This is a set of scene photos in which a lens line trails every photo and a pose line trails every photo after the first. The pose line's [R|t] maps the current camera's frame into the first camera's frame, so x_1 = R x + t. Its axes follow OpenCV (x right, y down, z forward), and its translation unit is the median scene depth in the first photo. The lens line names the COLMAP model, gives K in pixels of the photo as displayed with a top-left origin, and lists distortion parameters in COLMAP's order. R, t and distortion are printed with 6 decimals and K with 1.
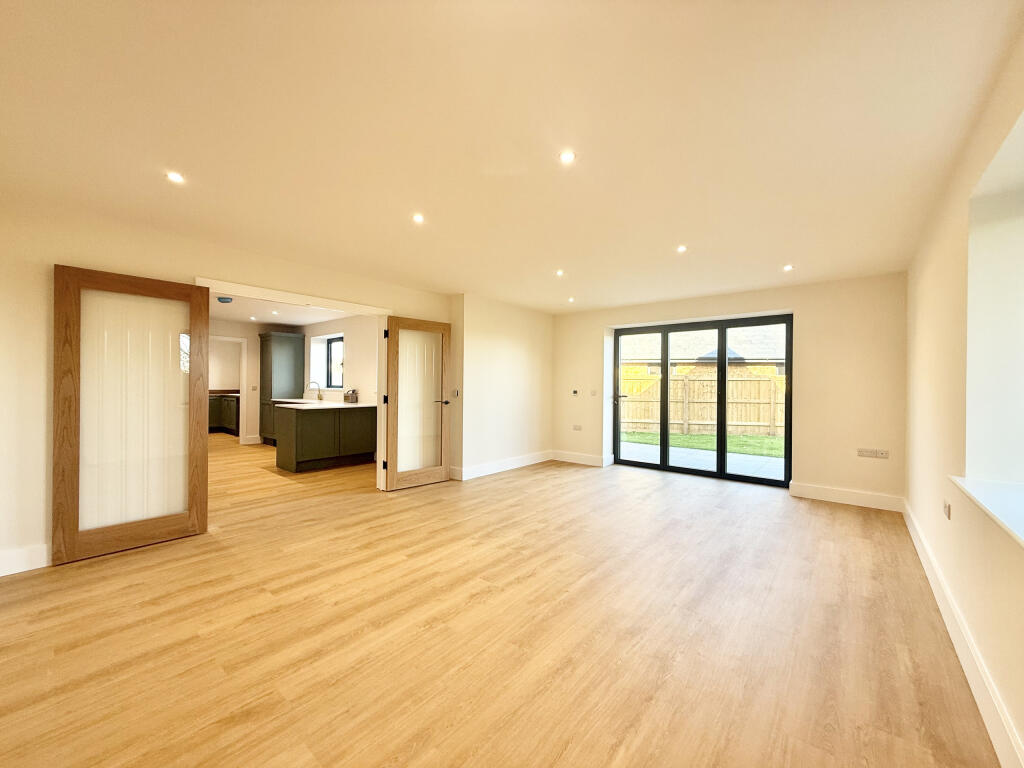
lens RADIAL K [[408.3, 0, 512.3], [0, 408.3, 384.4], [0, 0, 1]] dist [0.002221, 0.001100]
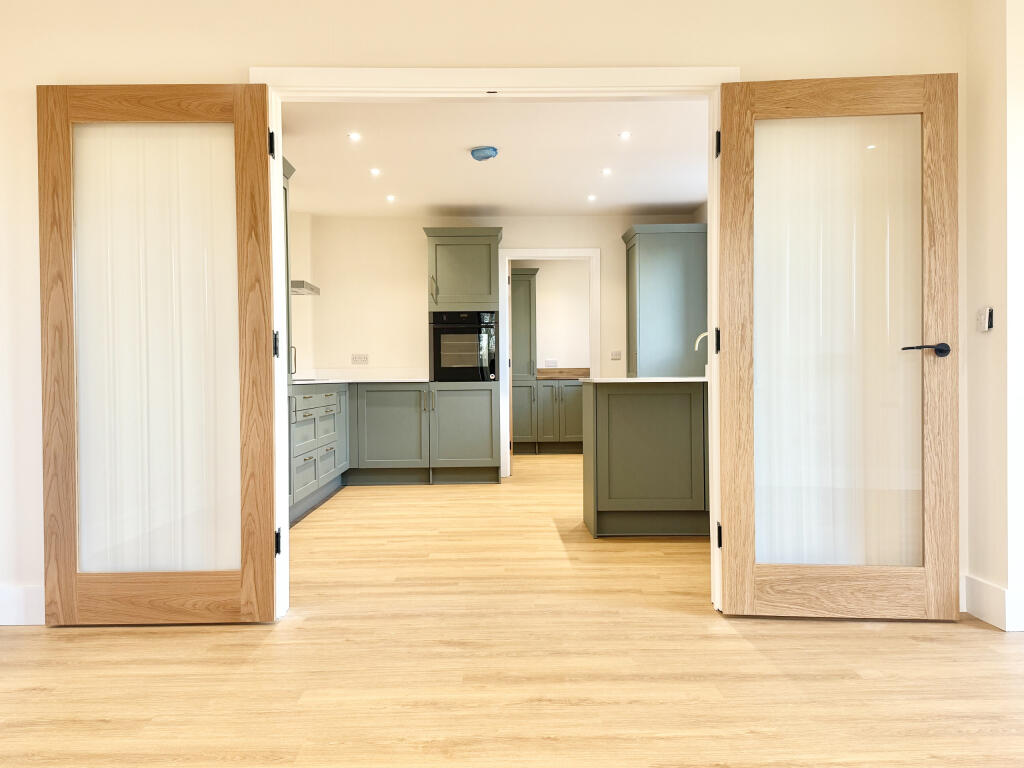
lens RADIAL K [[958.2, 0, 511.0], [0, 958.2, 386.8], [0, 0, 1]] dist [0.024146, 0.000000]
pose [[0.655917, -0.010434, -0.754761, 0.215156], [0.015558, 0.999879, -0.000302, 0.092707], [0.754672, -0.011544, 0.656000, 0.451202]]
